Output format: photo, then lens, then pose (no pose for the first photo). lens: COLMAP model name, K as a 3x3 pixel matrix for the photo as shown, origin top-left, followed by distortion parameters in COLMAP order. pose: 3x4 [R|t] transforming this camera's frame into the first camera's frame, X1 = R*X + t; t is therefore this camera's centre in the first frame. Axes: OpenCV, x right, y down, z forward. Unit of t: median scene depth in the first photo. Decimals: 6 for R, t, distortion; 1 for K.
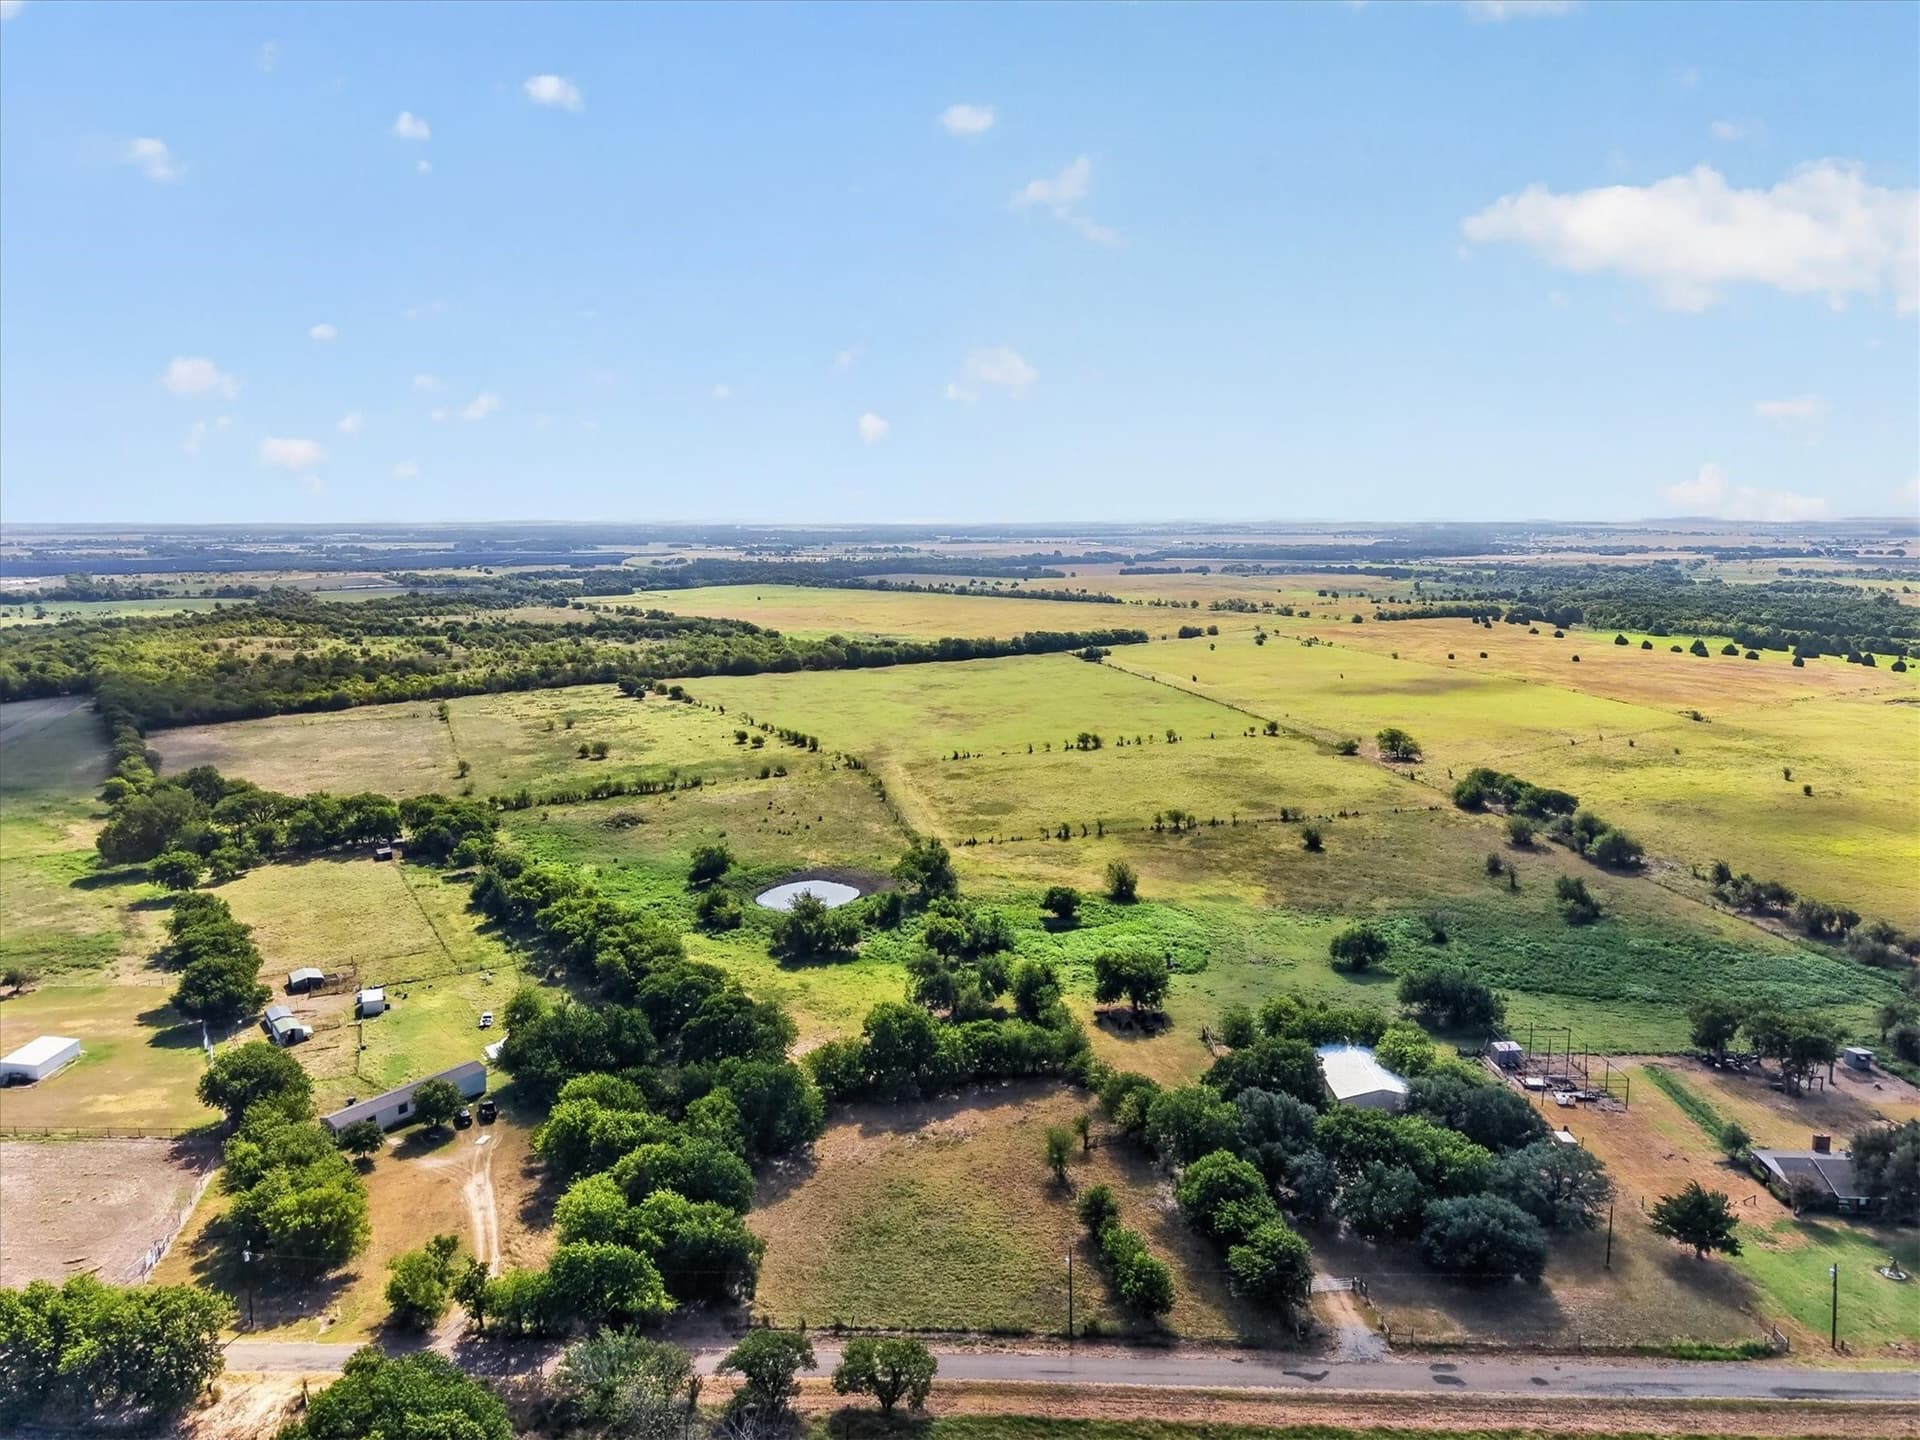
lens RADIAL K [[1276.2, 0, 960.0], [0, 1276.2, 720.0], [0, 0, 1]] dist [0.018029, -0.019742]
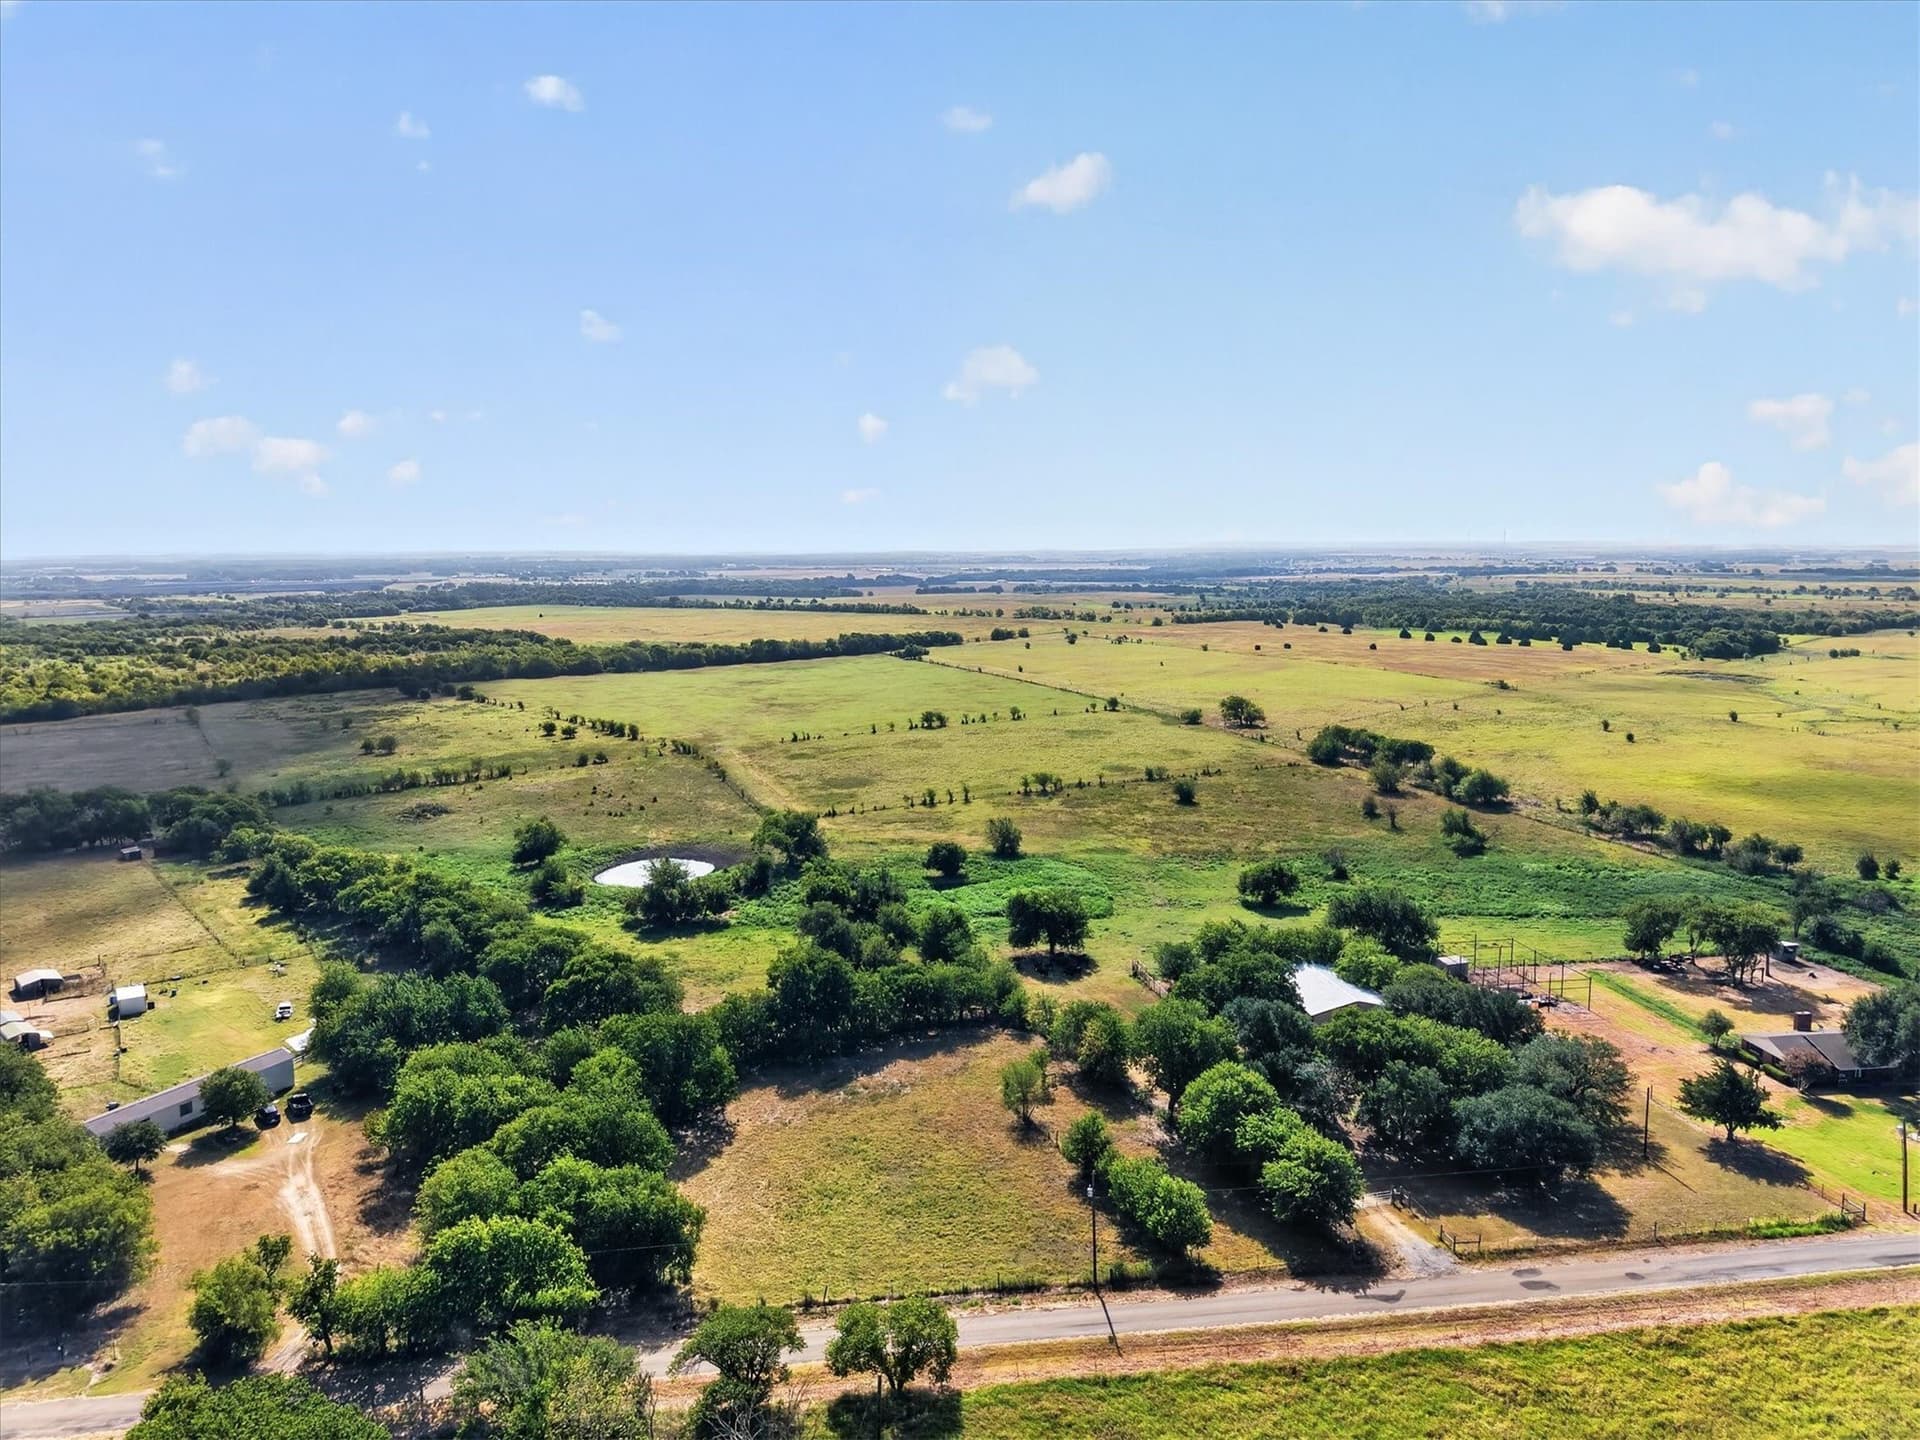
lens RADIAL K [[1276.2, 0, 960.0], [0, 1276.2, 720.0], [0, 0, 1]] dist [0.018029, -0.019742]
pose [[0.985891, -0.026215, 0.165322, -0.072427], [0.030222, 0.999306, -0.021768, 0.077498], [-0.164636, 0.026457, 0.985999, 0.111671]]
